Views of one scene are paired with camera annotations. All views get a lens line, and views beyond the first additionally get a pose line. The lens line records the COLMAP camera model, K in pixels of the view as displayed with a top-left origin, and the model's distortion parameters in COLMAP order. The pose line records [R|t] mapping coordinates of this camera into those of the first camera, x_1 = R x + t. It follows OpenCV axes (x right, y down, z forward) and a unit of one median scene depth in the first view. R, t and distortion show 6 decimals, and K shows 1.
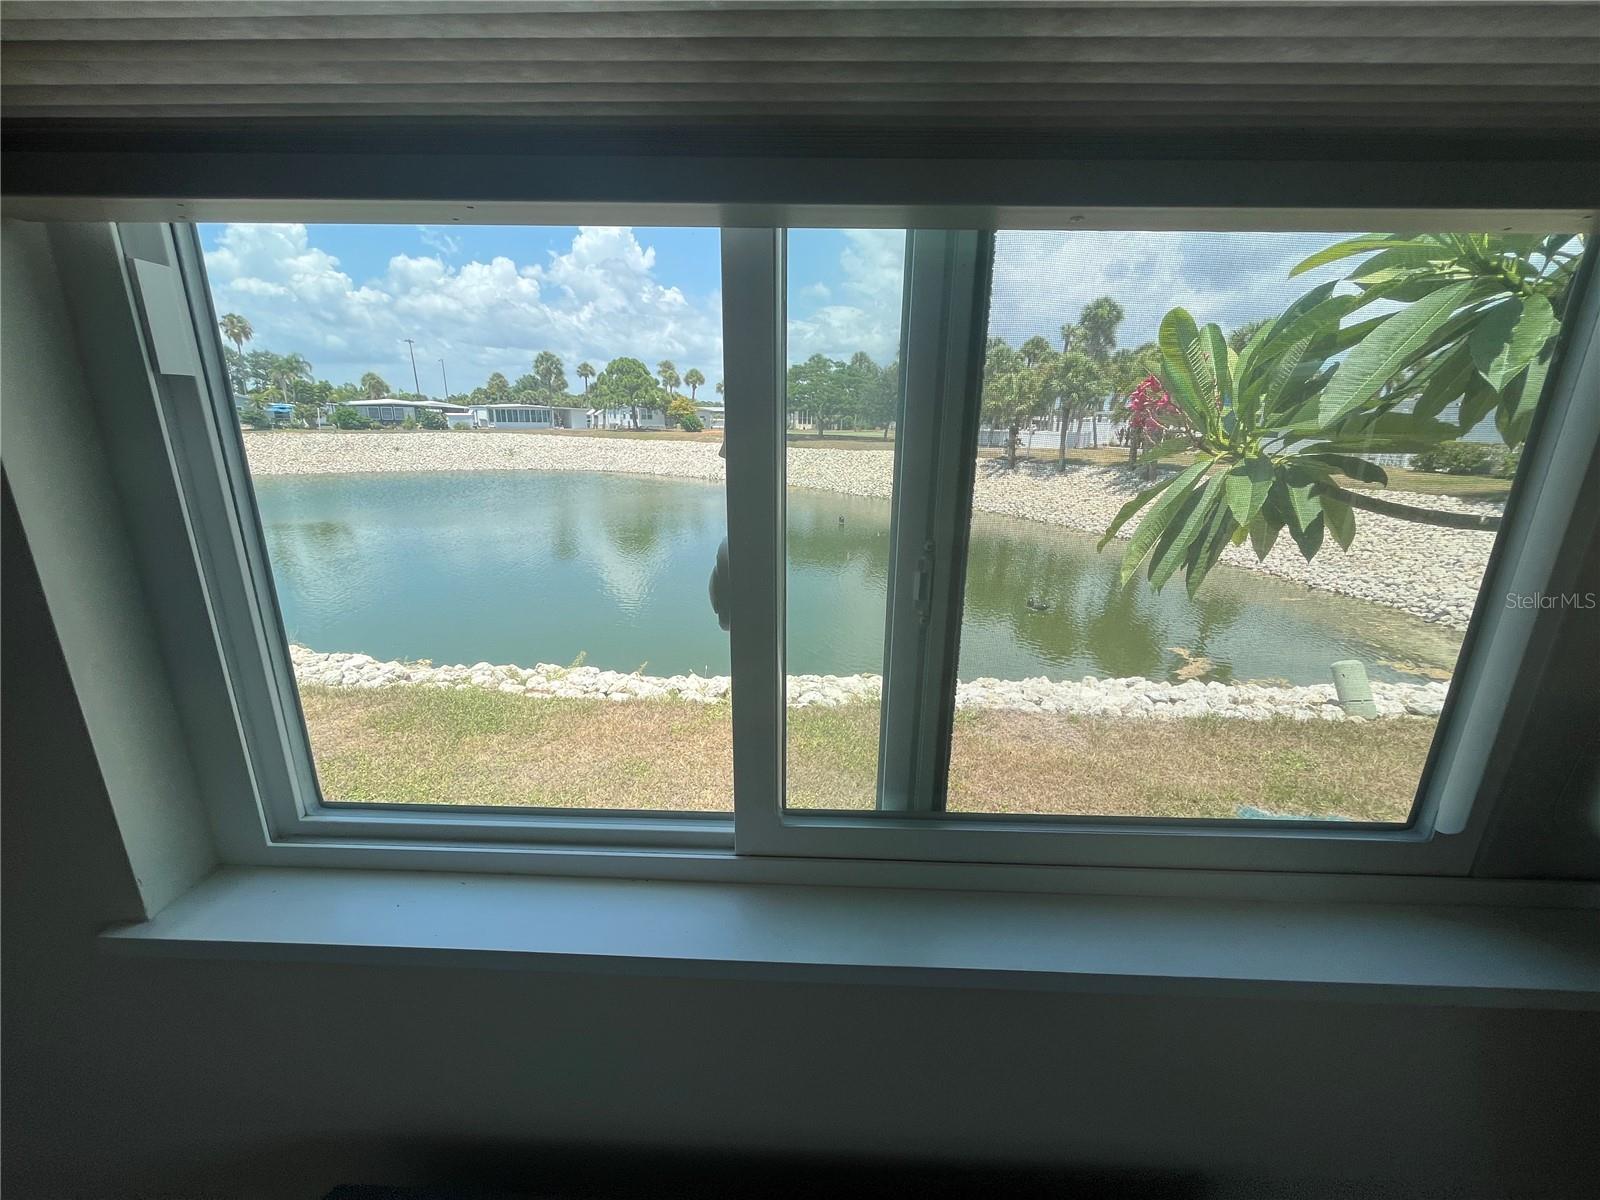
lens RADIAL K [[647.2, 0, 800.0], [0, 647.2, 600.0], [0, 0, 1]] dist [-0.009897, -0.000038]
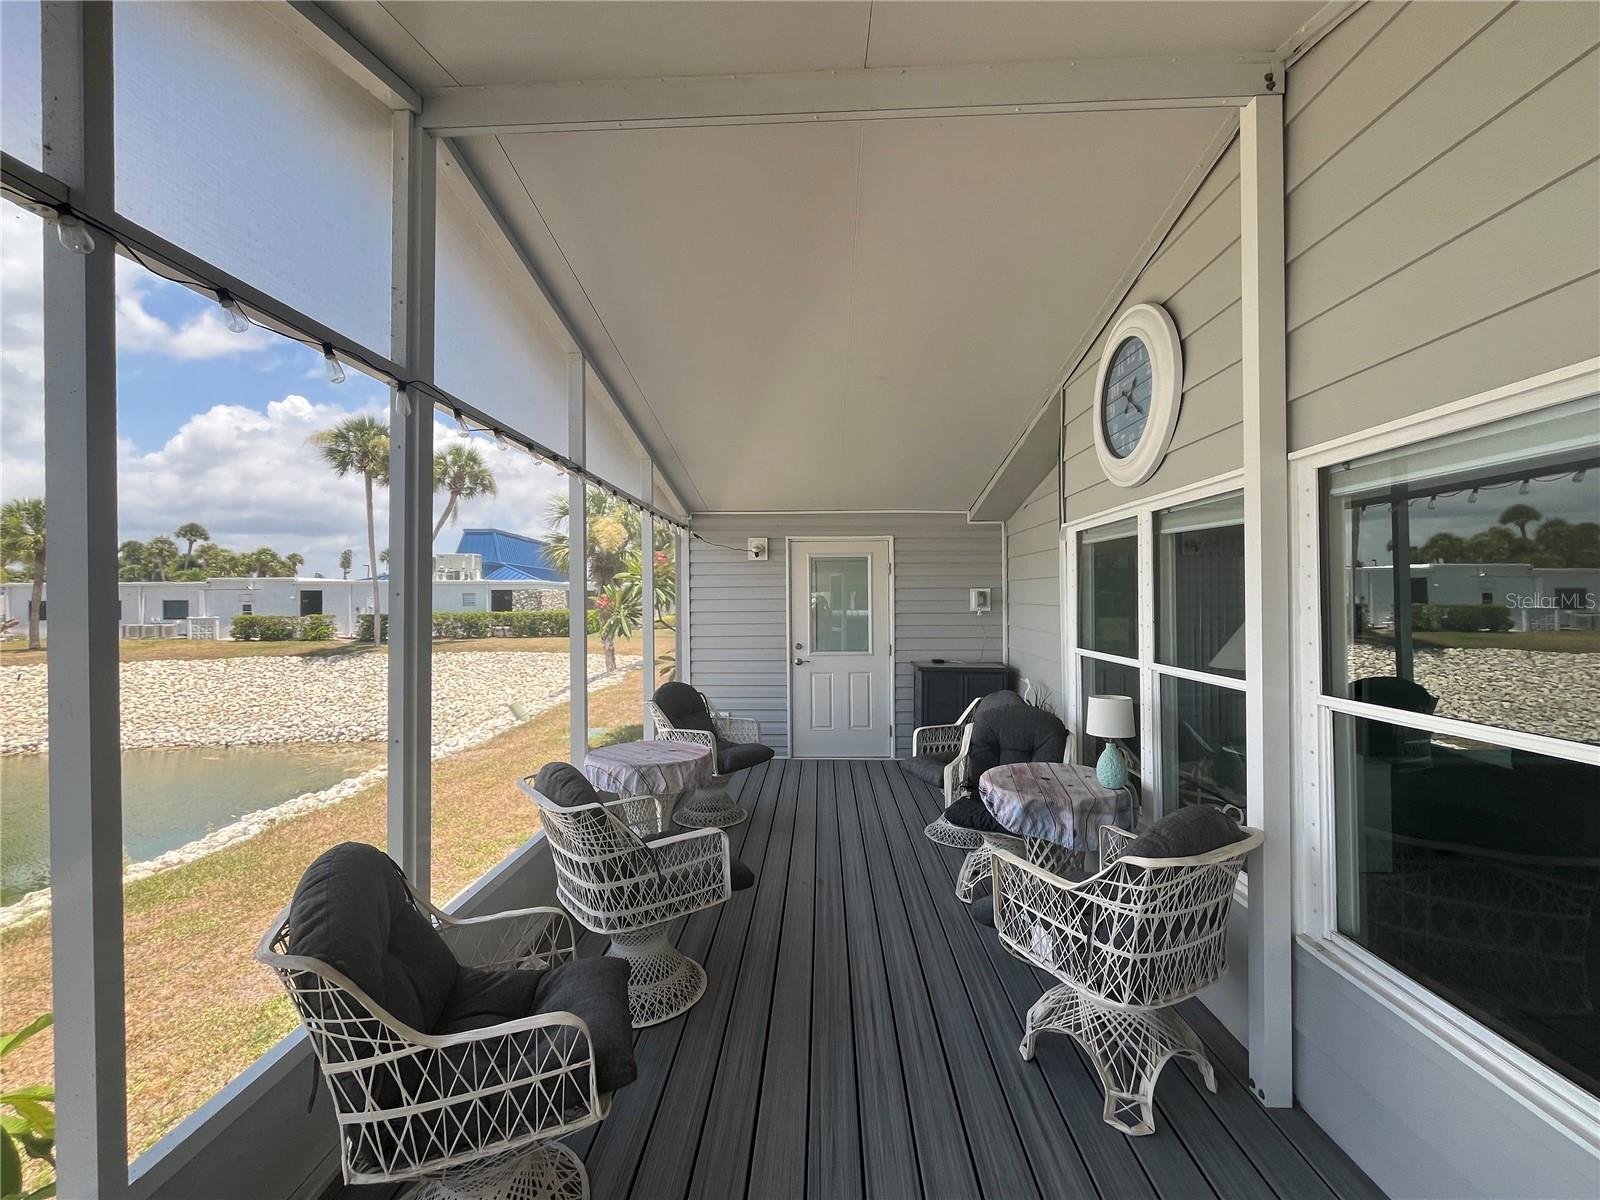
lens RADIAL K [[666.5, 0, 800.0], [0, 666.5, 600.0], [0, 0, 1]] dist [-0.008989, 0.000289]
pose [[-0.007813, -0.011009, 0.999909, -0.137030], [0.276718, 0.960867, 0.012742, -0.000739], [-0.960919, 0.276792, -0.004461, -0.008390]]
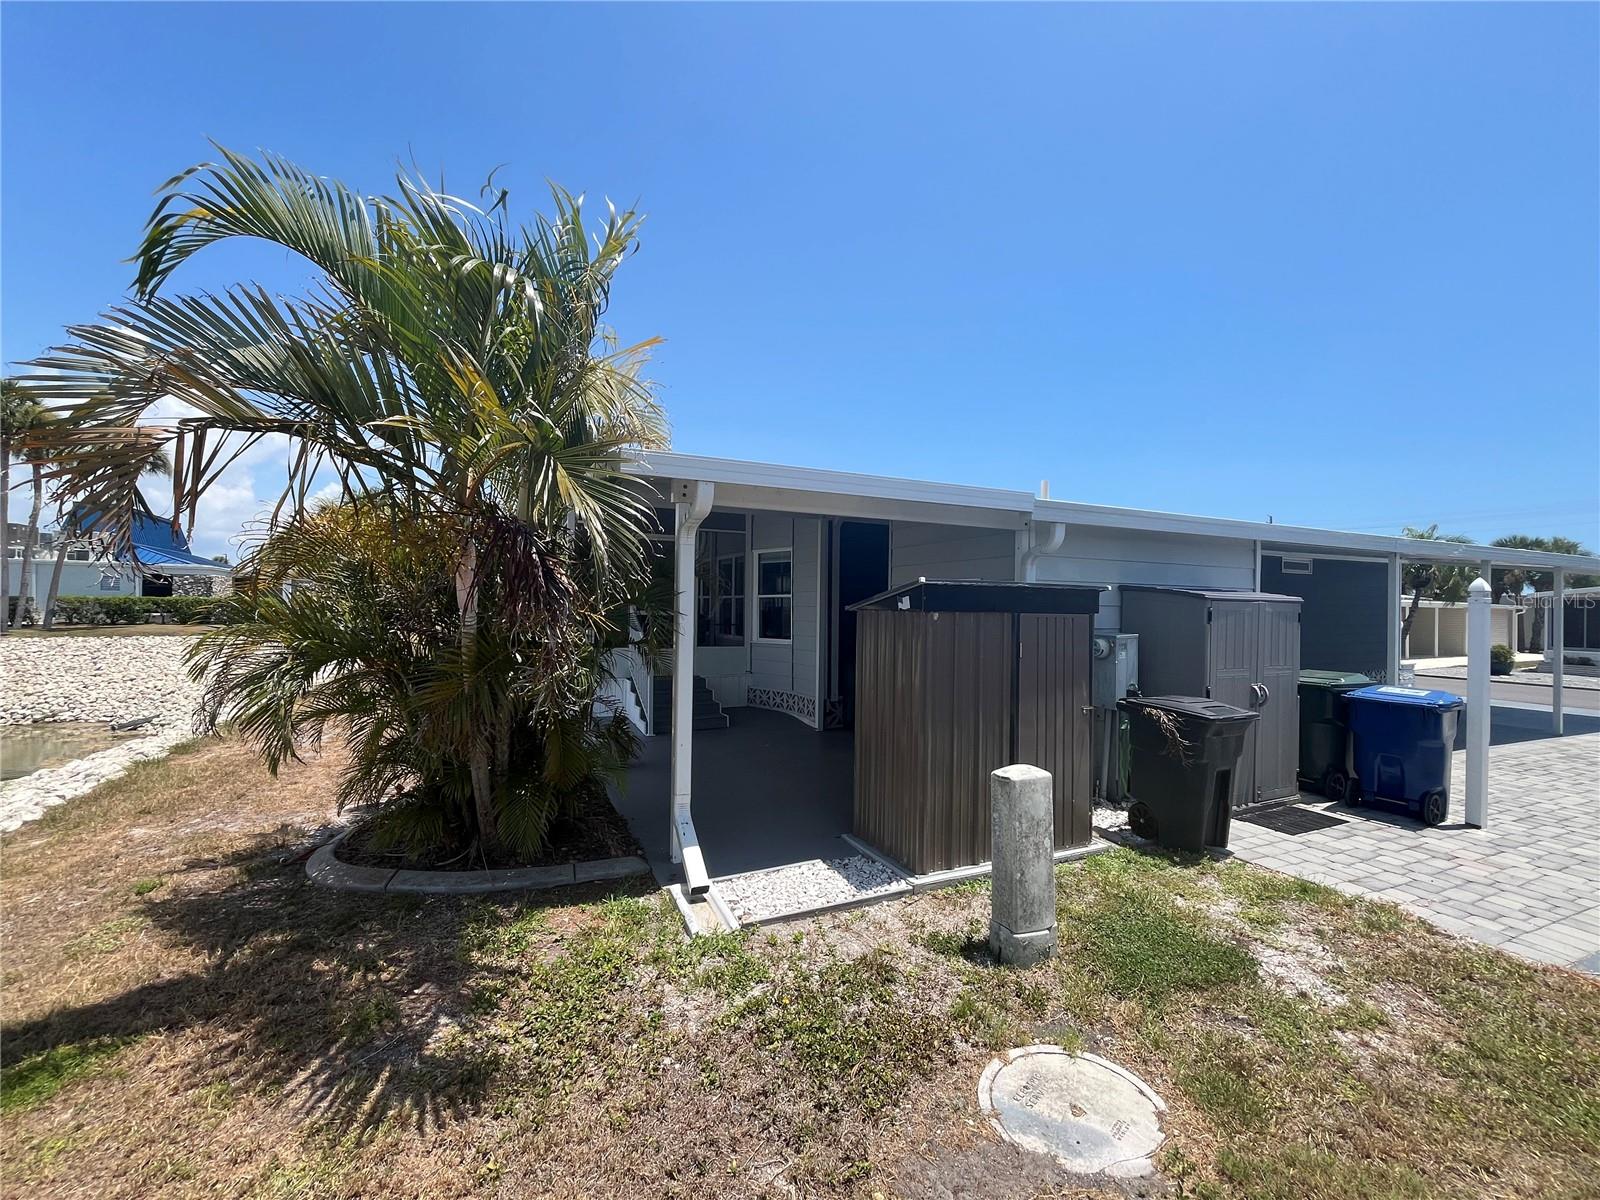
lens RADIAL K [[646.4, 0, 800.0], [0, 646.4, 600.0], [0, 0, 1]] dist [0.002398, -0.000140]
pose [[-0.470783, -0.012798, 0.882156, -0.286416], [0.220773, 0.966373, 0.131840, -0.008000], [-0.854180, 0.256824, -0.452127, 0.038411]]
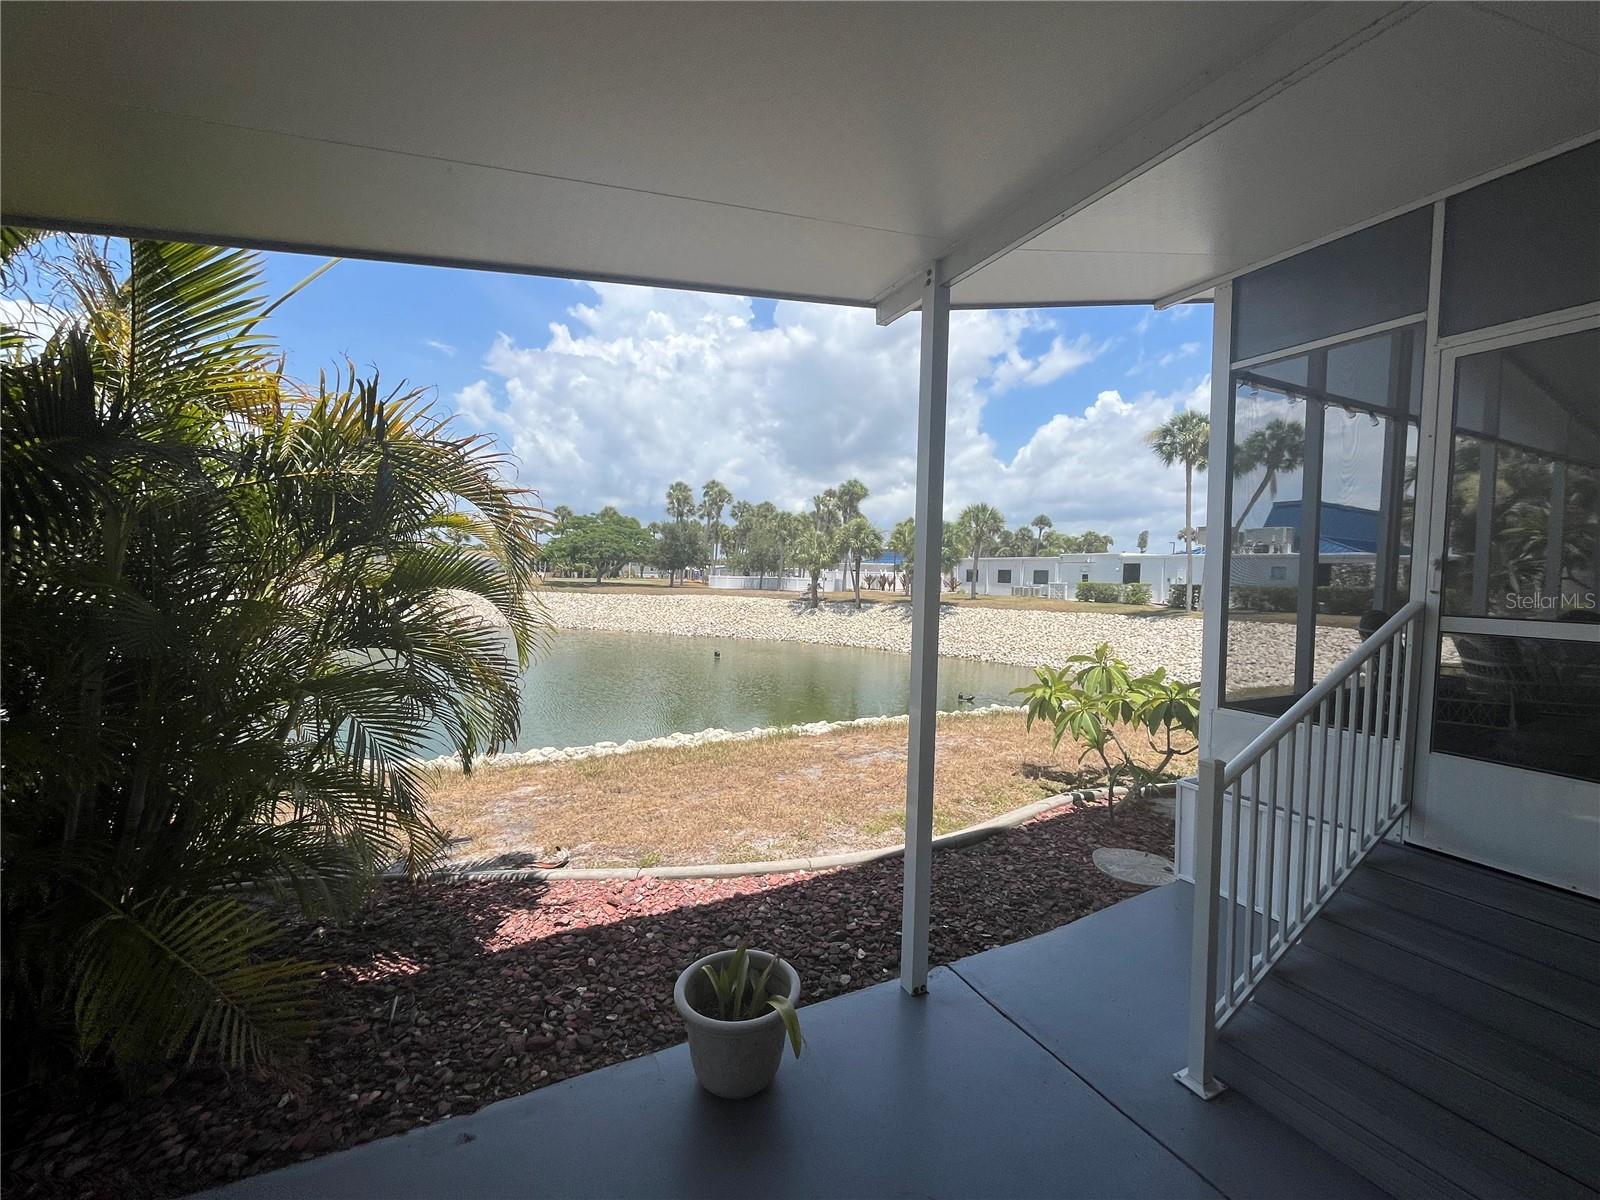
lens RADIAL K [[646.4, 0, 800.0], [0, 646.4, 600.0], [0, 0, 1]] dist [0.002398, -0.000140]
pose [[0.878615, -0.013819, 0.477332, -0.195107], [0.119618, 0.974082, -0.191978, 0.008312], [-0.462307, 0.225772, 0.857496, -0.019503]]
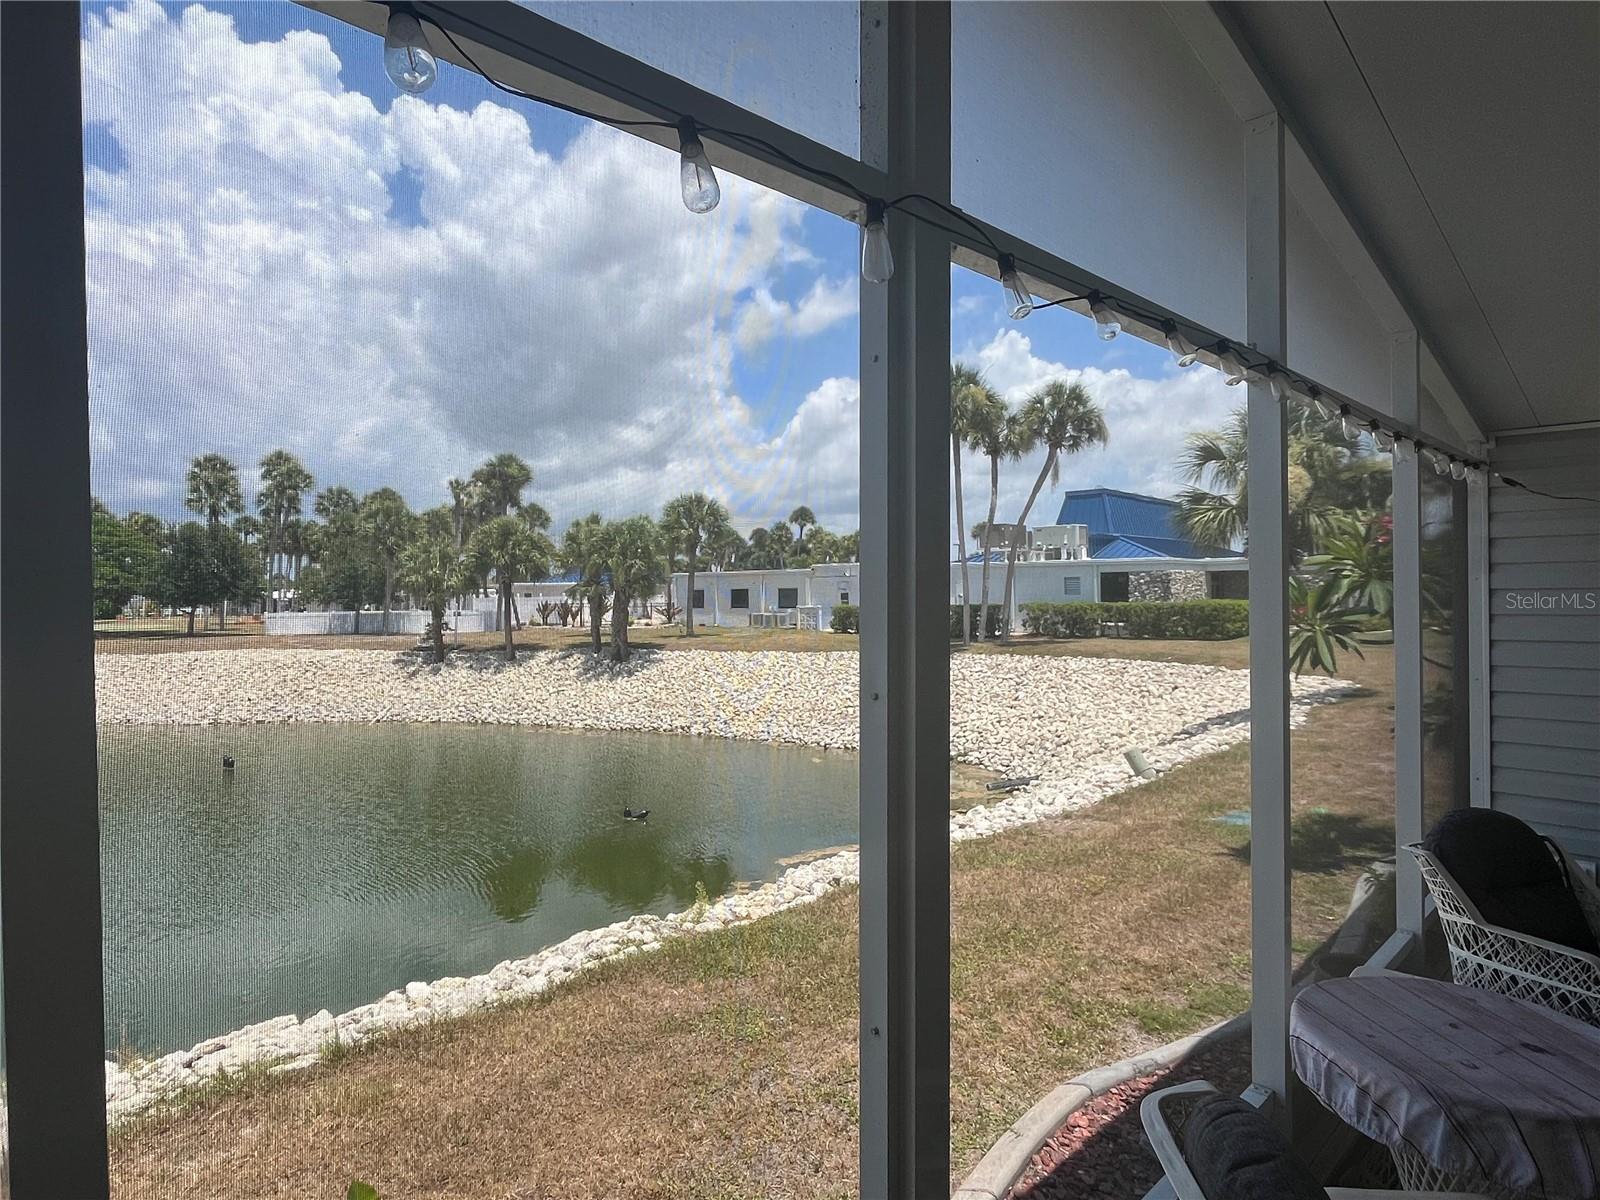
lens RADIAL K [[919.0, 0, 800.0], [0, 919.0, 600.0], [0, 0, 1]] dist [0.003540, -0.001141]
pose [[0.676770, -0.029795, 0.735592, -0.117565], [0.220294, 0.961594, -0.163729, -0.005792], [-0.702462, 0.272853, 0.657341, -0.001203]]
